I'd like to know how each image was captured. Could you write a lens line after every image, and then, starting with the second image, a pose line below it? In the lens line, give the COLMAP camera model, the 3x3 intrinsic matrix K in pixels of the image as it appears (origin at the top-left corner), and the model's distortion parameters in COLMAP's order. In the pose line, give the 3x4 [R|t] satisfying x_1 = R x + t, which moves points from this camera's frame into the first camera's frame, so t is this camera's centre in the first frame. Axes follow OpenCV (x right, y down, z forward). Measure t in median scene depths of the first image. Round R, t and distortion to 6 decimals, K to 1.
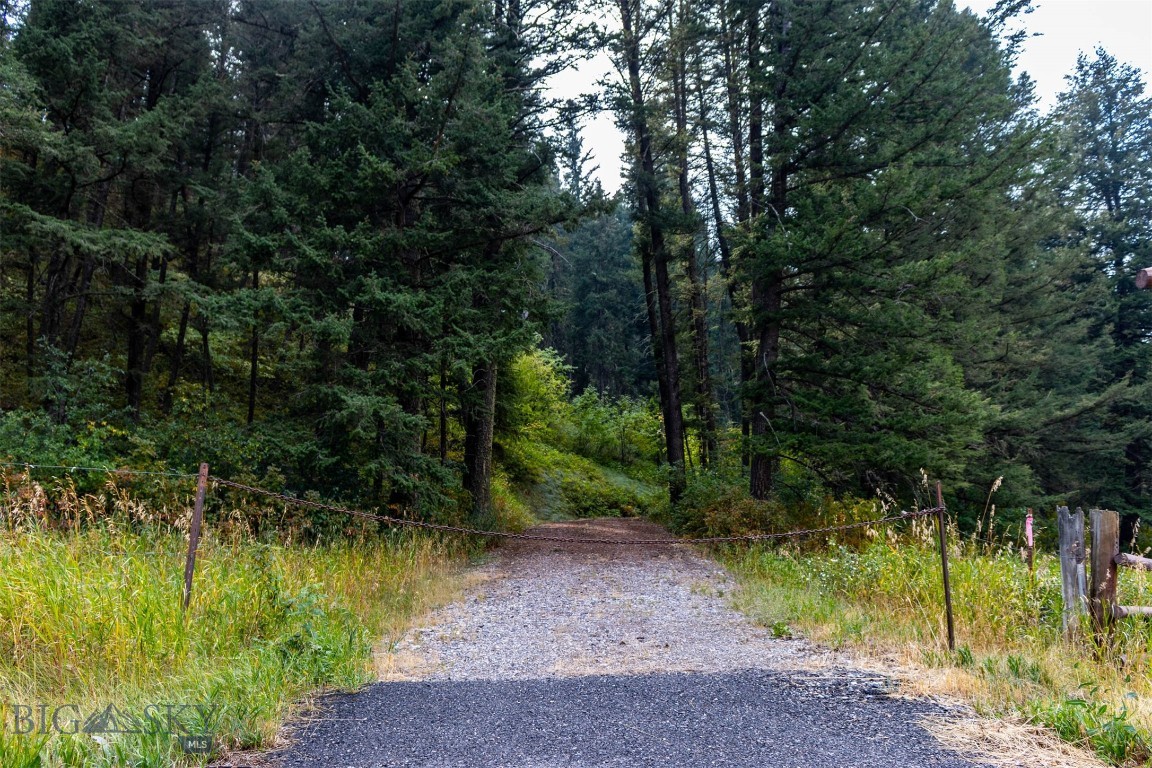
lens RADIAL K [[1034.0, 0, 576.0], [0, 1034.0, 384.0], [0, 0, 1]] dist [-0.001432, -0.002029]
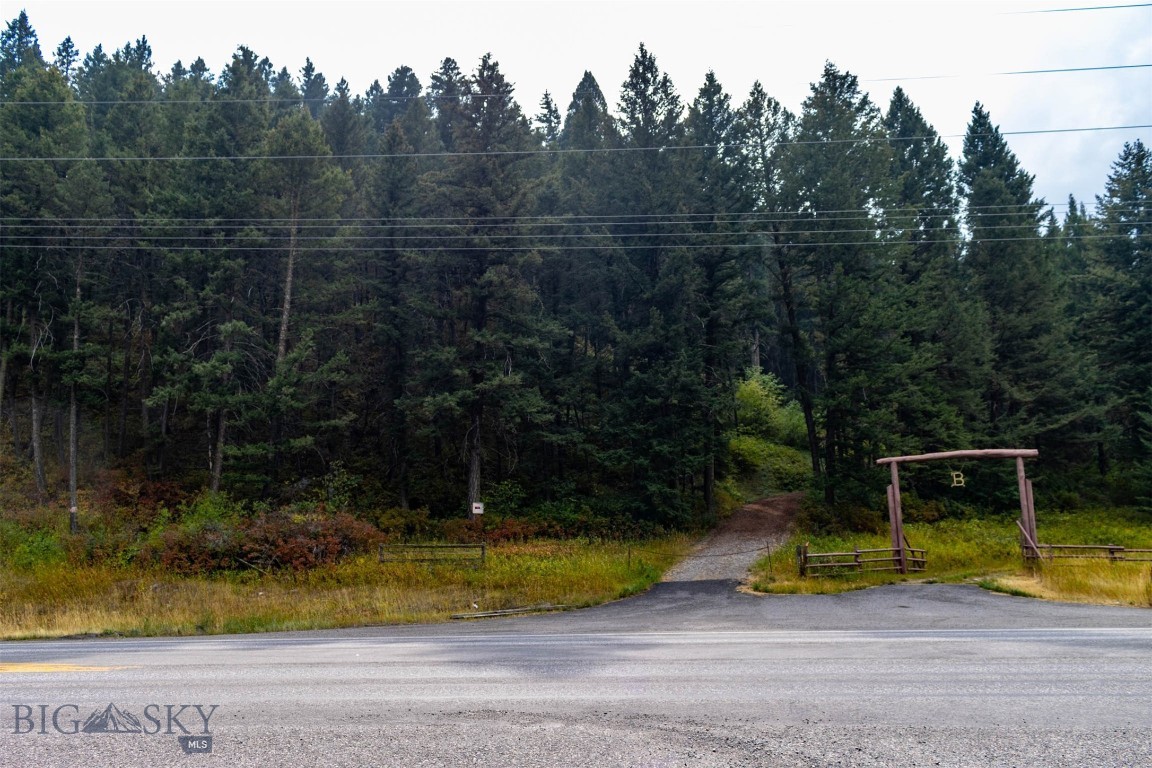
lens RADIAL K [[934.0, 0, 576.0], [0, 934.0, 384.0], [0, 0, 1]] dist [0.015375, 0.004537]
pose [[0.955258, -0.076128, -0.285810, 0.111366], [0.095122, 0.994045, 0.053155, -0.136371], [0.280061, -0.077964, 0.956811, -0.486986]]
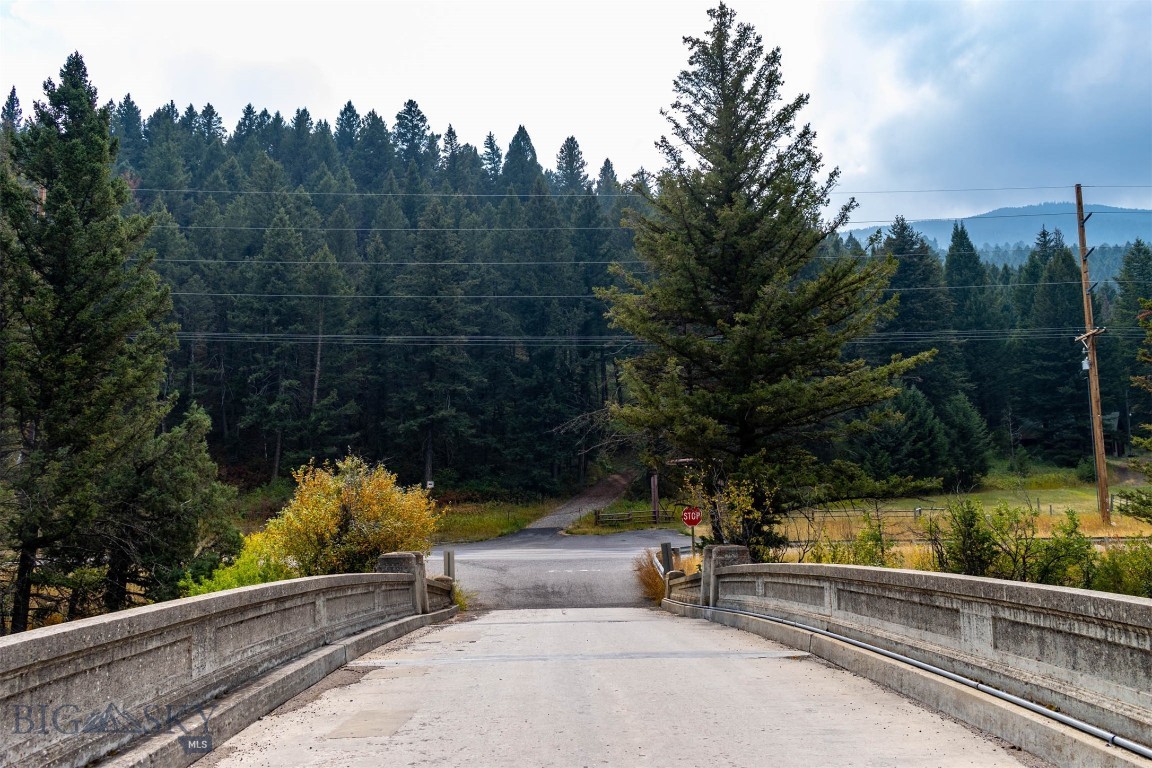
lens RADIAL K [[1014.8, 0, 576.0], [0, 1014.8, 384.0], [0, 0, 1]] dist [-0.000605, -0.004092]
pose [[0.962439, -0.049296, -0.266987, 0.398147], [0.086906, 0.987574, 0.130936, -0.314562], [0.257215, -0.149220, 0.954764, -1.083916]]
